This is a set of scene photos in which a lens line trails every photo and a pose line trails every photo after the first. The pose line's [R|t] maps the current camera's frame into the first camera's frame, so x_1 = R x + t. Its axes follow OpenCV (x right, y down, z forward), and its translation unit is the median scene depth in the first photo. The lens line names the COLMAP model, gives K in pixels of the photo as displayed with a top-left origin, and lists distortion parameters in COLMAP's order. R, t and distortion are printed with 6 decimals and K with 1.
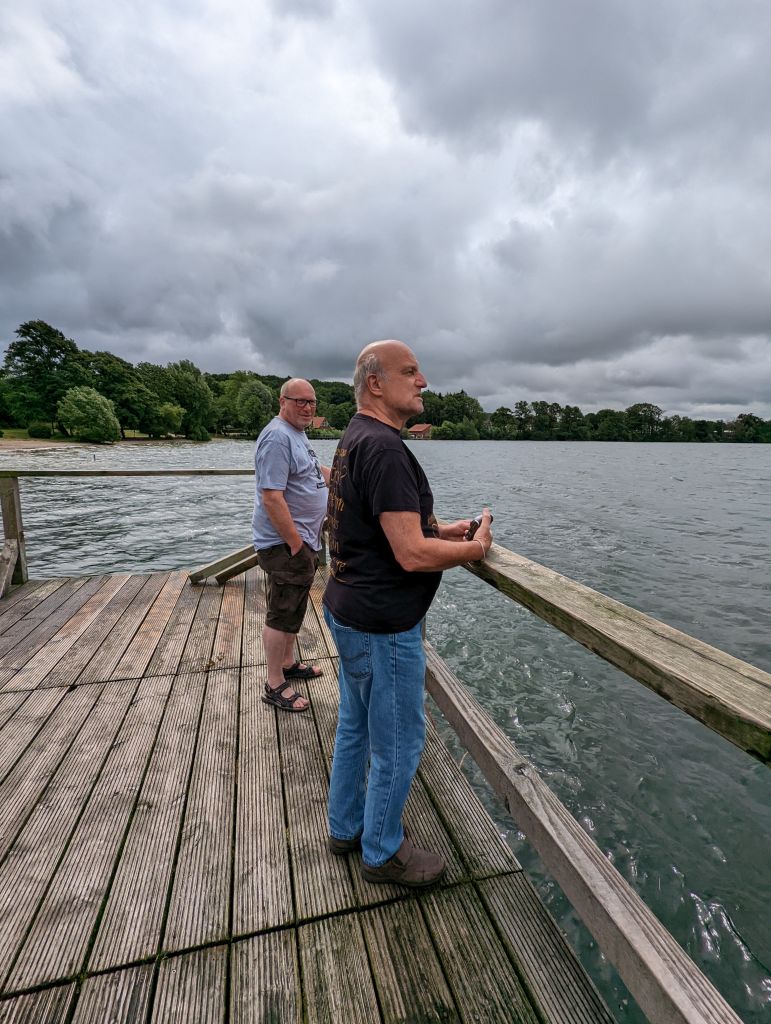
lens RADIAL K [[484.8, 0, 370.9], [0, 484.8, 510.9], [0, 0, 1]] dist [-0.002248, 0.002184]
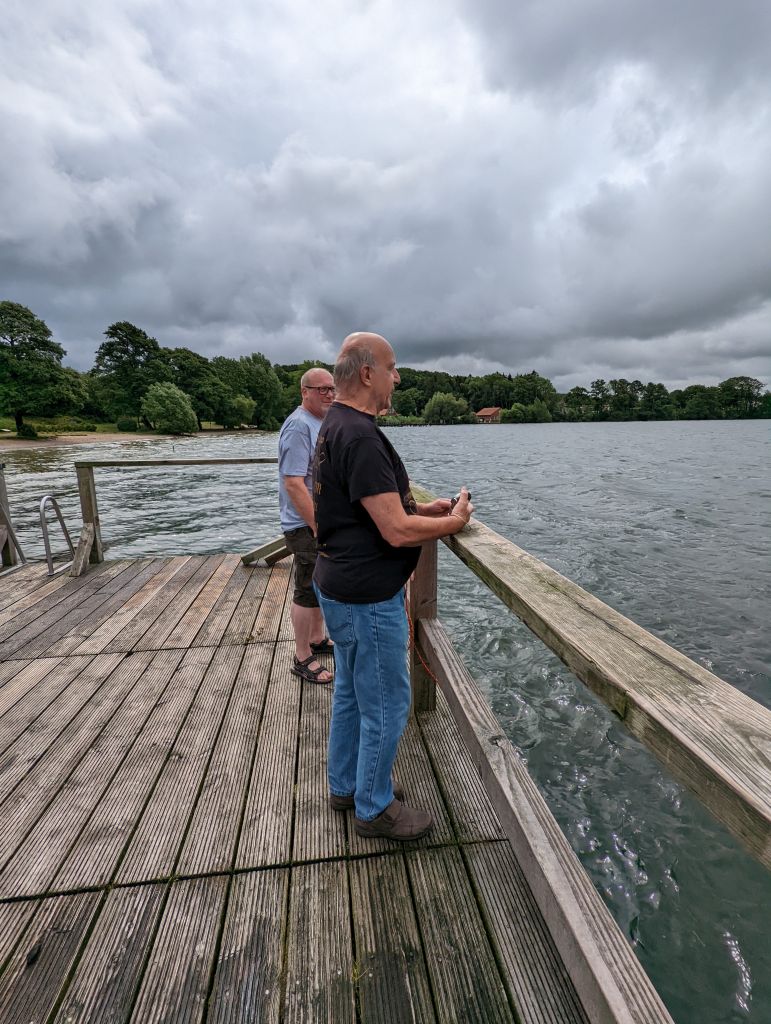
lens RADIAL K [[484.8, 0, 370.9], [0, 484.8, 510.9], [0, 0, 1]] dist [-0.002248, 0.002184]
pose [[0.990380, -0.002155, -0.138359, 0.137612], [0.006002, 0.999607, 0.027387, 0.007661], [0.138246, -0.027954, 0.990003, -0.040234]]
